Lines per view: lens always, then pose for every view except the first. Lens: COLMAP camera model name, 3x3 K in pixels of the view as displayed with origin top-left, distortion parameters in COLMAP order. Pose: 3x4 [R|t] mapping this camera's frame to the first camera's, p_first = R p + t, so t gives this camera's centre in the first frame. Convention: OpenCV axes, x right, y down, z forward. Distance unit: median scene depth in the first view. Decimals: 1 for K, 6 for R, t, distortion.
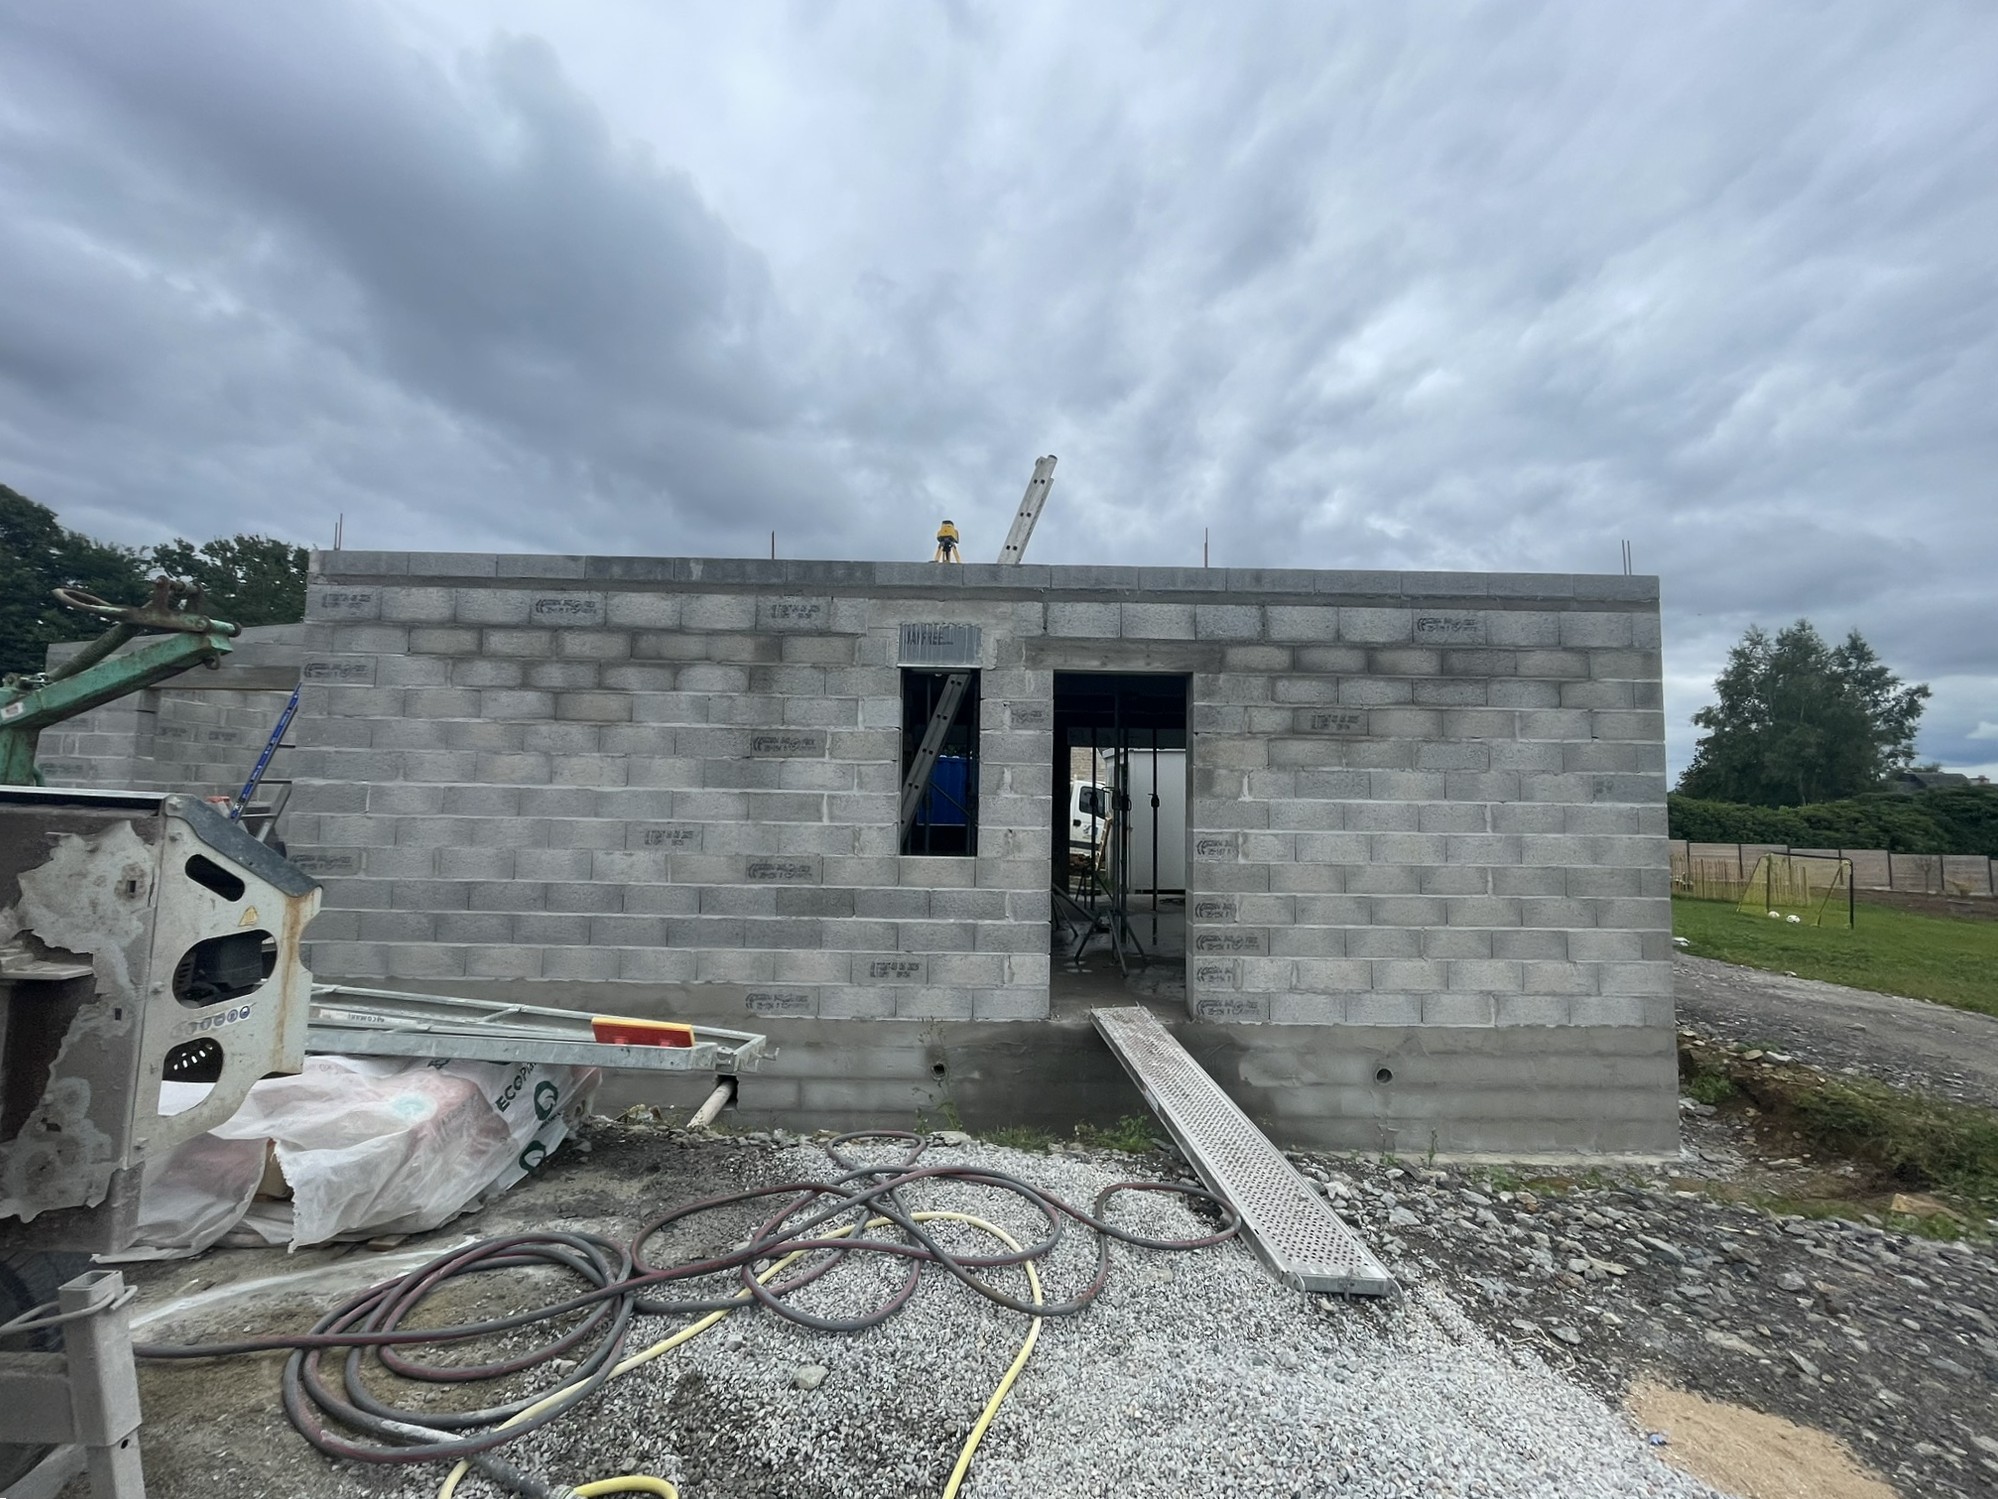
lens RADIAL K [[803.2, 0, 1000.7], [0, 803.2, 743.4], [0, 0, 1]] dist [-0.002460, -0.000055]
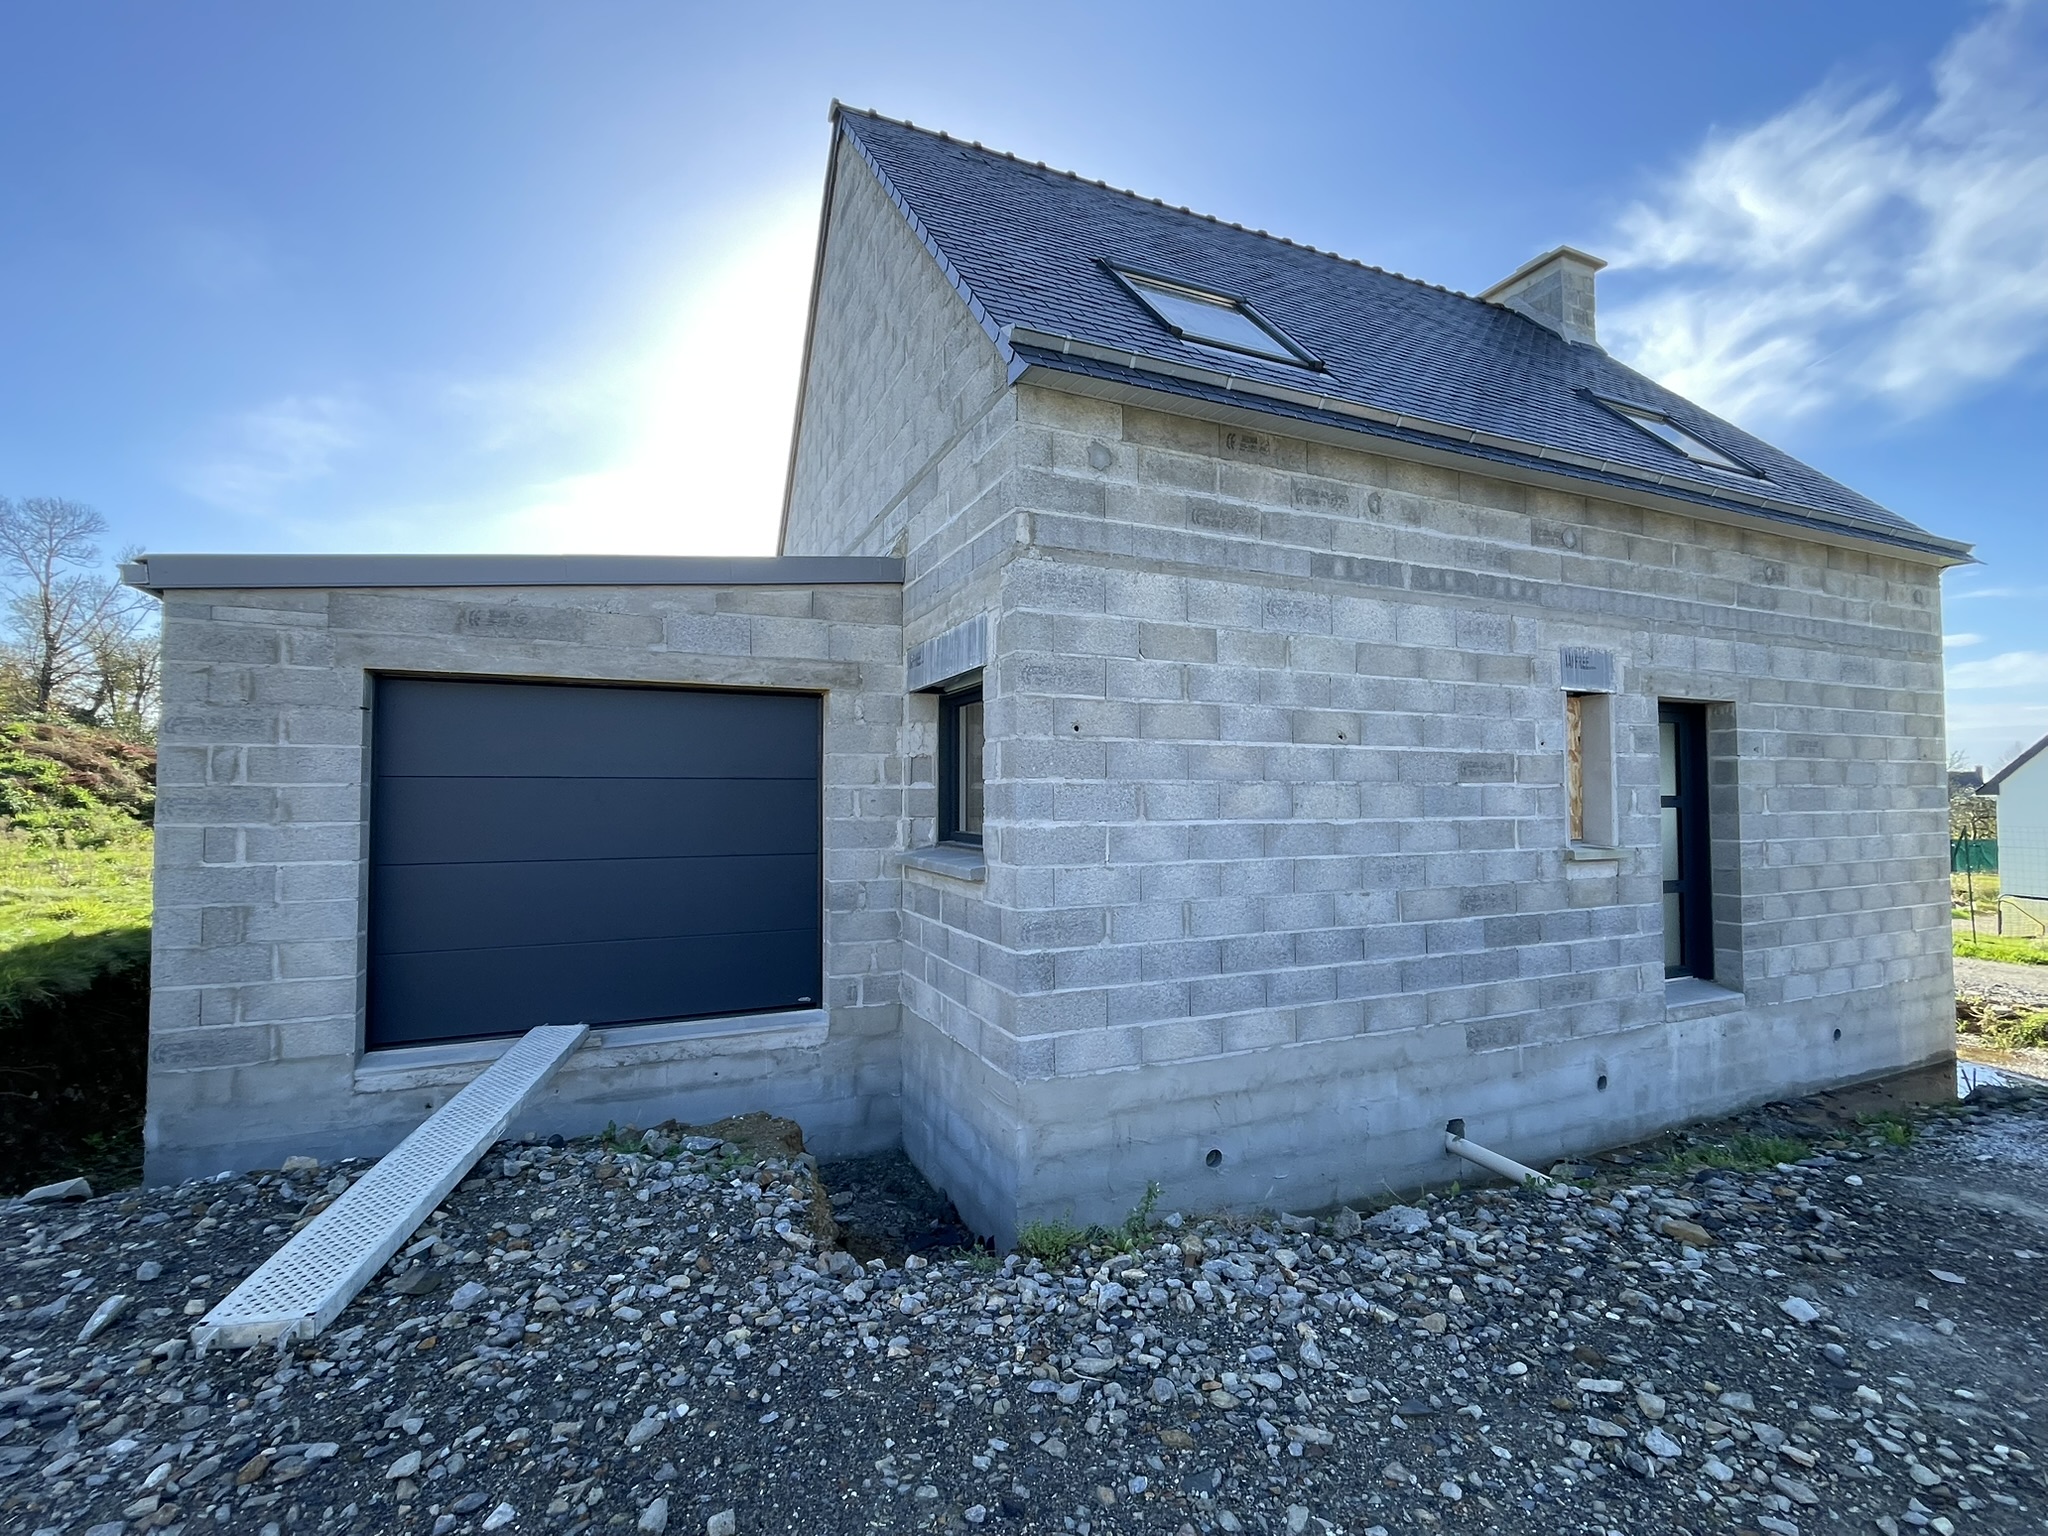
lens RADIAL K [[903.4, 0, 1021.6], [0, 903.4, 762.2], [0, 0, 1]] dist [0.000353, 0.000015]
pose [[0.919215, -0.004999, 0.393724, -1.205962], [-0.011489, 0.999153, 0.039508, -0.043638], [-0.393588, -0.040840, 0.918379, 0.232874]]
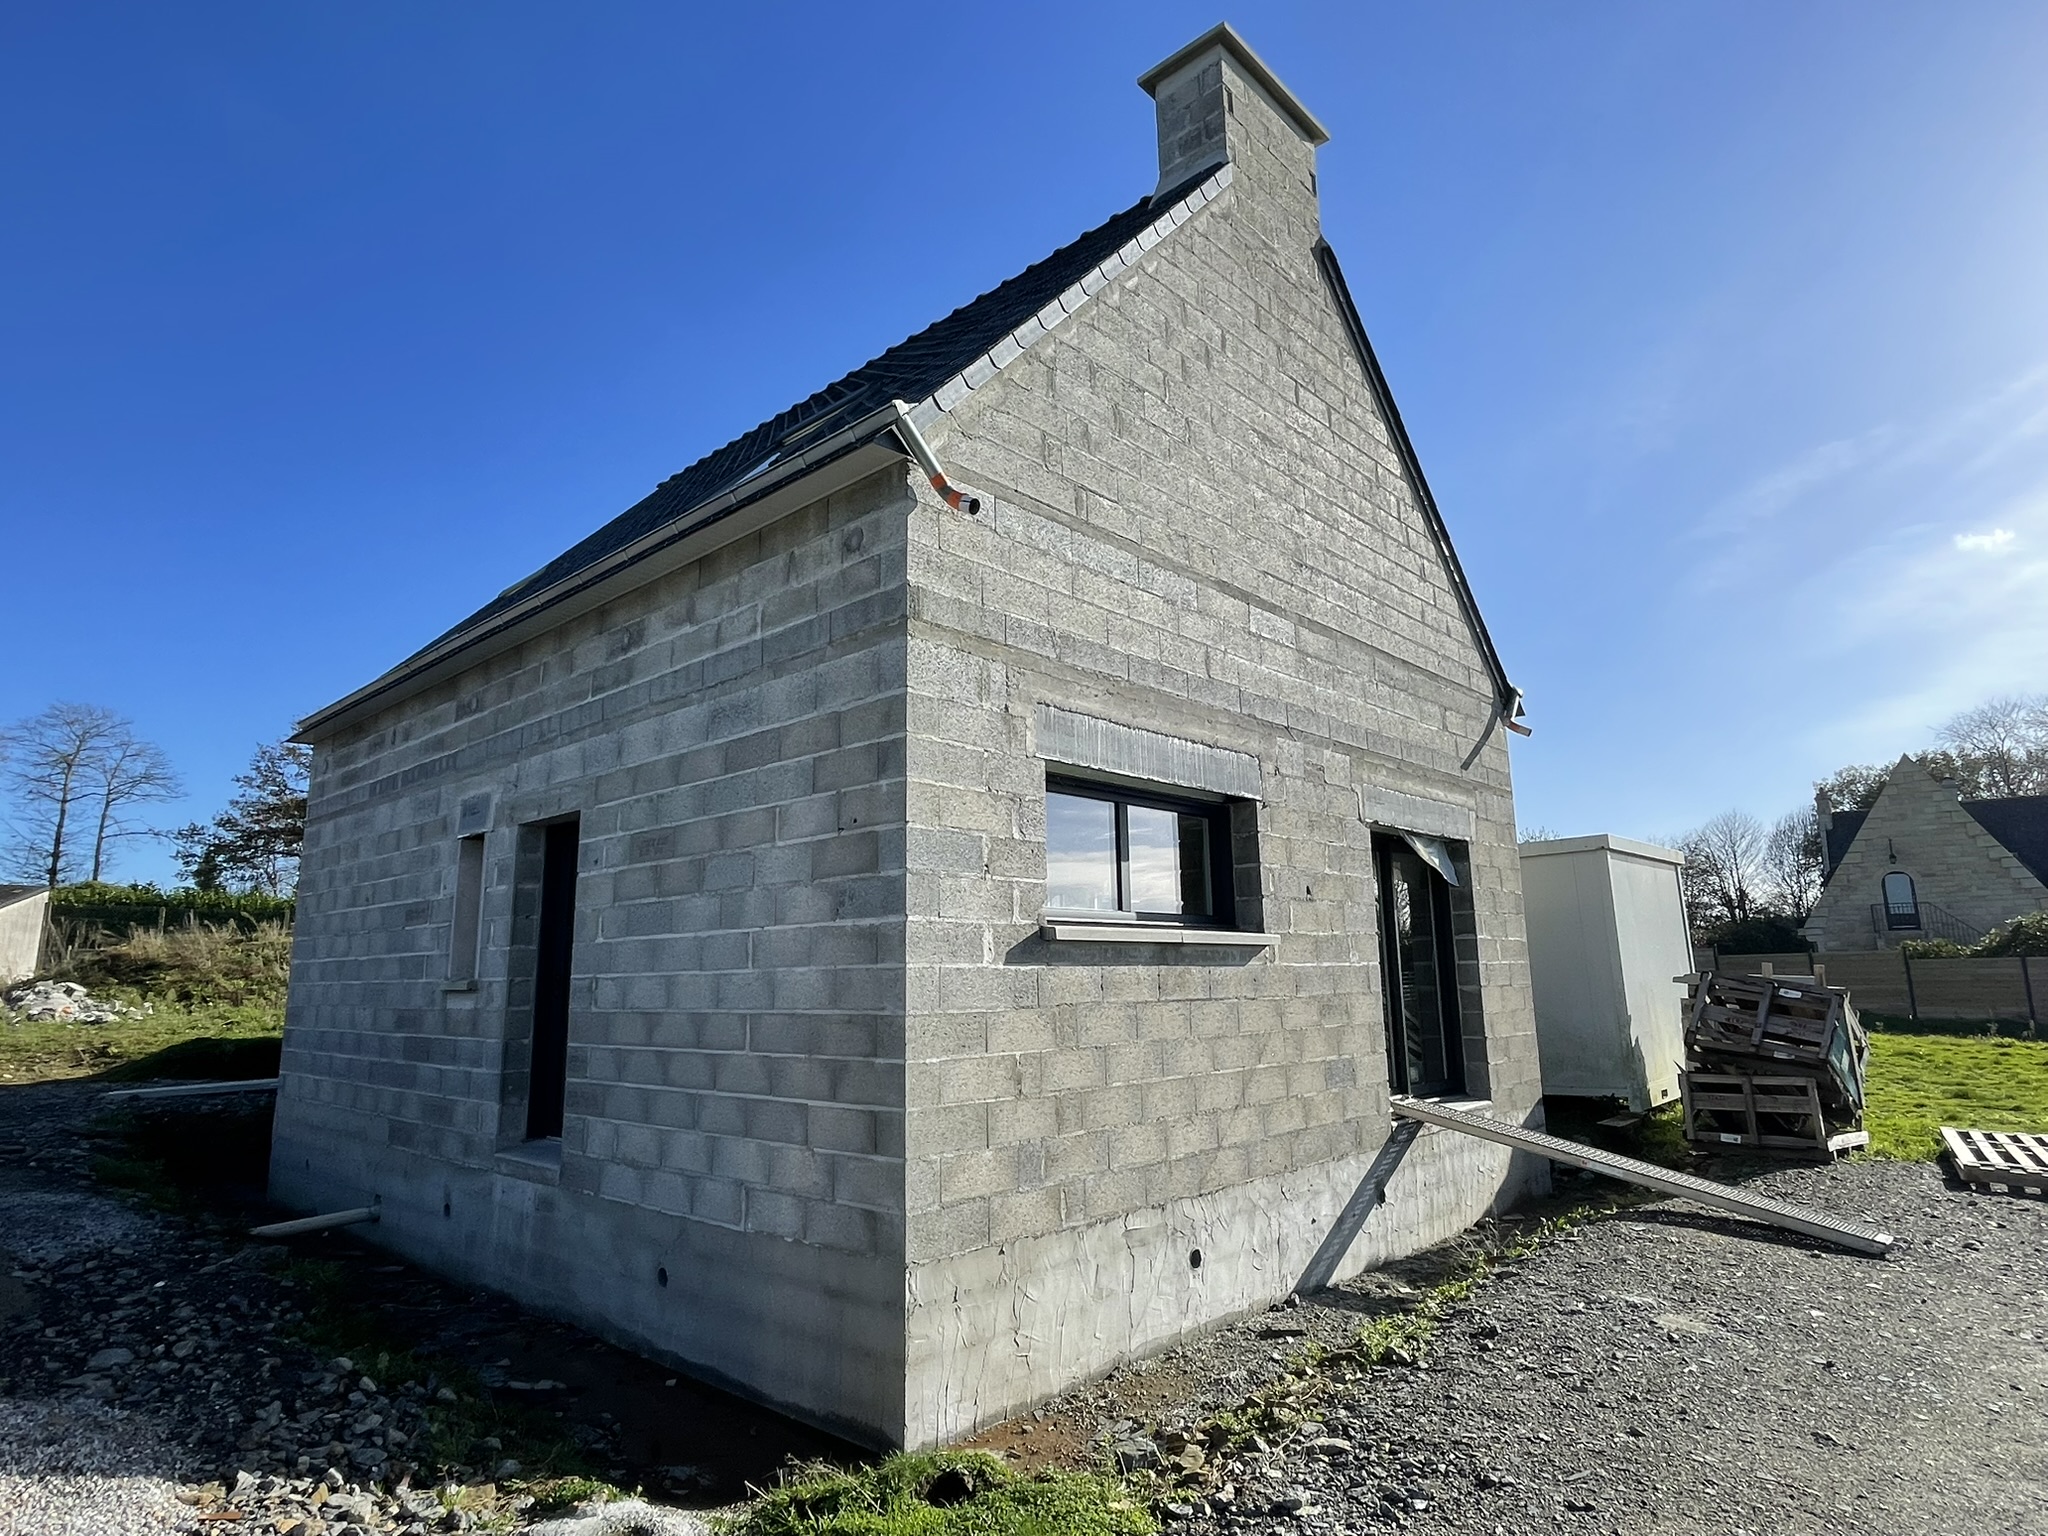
lens RADIAL K [[1139.5, 0, 1024.5], [0, 1139.5, 761.1], [0, 0, 1]] dist [0.003643, 0.000415]
pose [[0.720178, -0.158275, -0.675495, 1.587936], [0.079110, 0.986014, -0.146690, 0.097702], [0.689265, 0.052205, 0.722626, 0.386919]]
